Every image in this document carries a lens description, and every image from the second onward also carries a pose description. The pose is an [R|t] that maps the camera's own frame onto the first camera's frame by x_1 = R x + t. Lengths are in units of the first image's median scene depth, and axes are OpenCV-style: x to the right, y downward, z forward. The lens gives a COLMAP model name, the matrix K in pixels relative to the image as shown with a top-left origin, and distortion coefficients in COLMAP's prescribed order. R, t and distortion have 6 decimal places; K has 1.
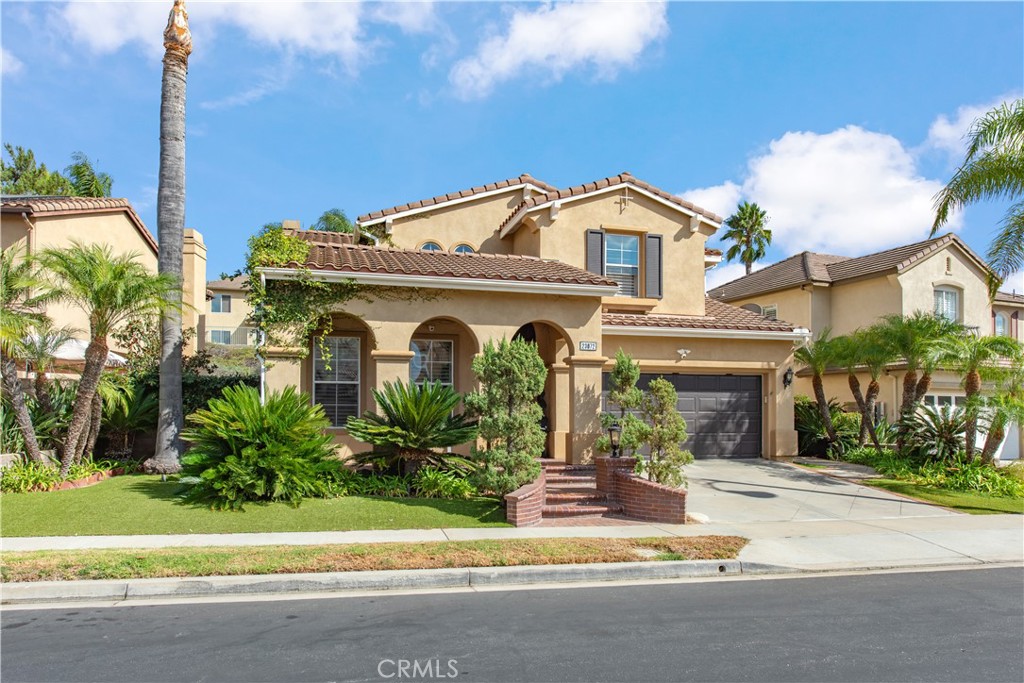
lens RADIAL K [[705.4, 0, 512.0], [0, 705.4, 341.5], [0, 0, 1]] dist [0.033632, -0.030745]
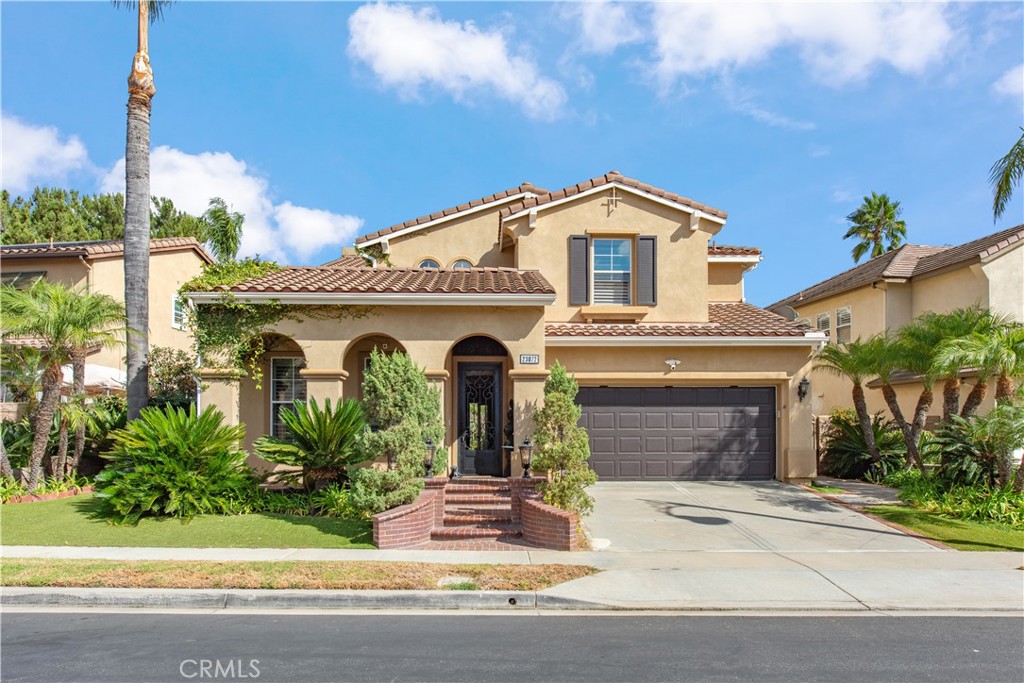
lens RADIAL K [[710.3, 0, 511.7], [0, 710.3, 363.7], [0, 0, 1]] dist [0.033285, -0.029899]
pose [[0.973572, -0.028237, -0.226627, 0.314705], [0.029113, 0.999576, 0.000523, 0.012032], [0.226516, -0.007107, 0.973982, 0.076542]]
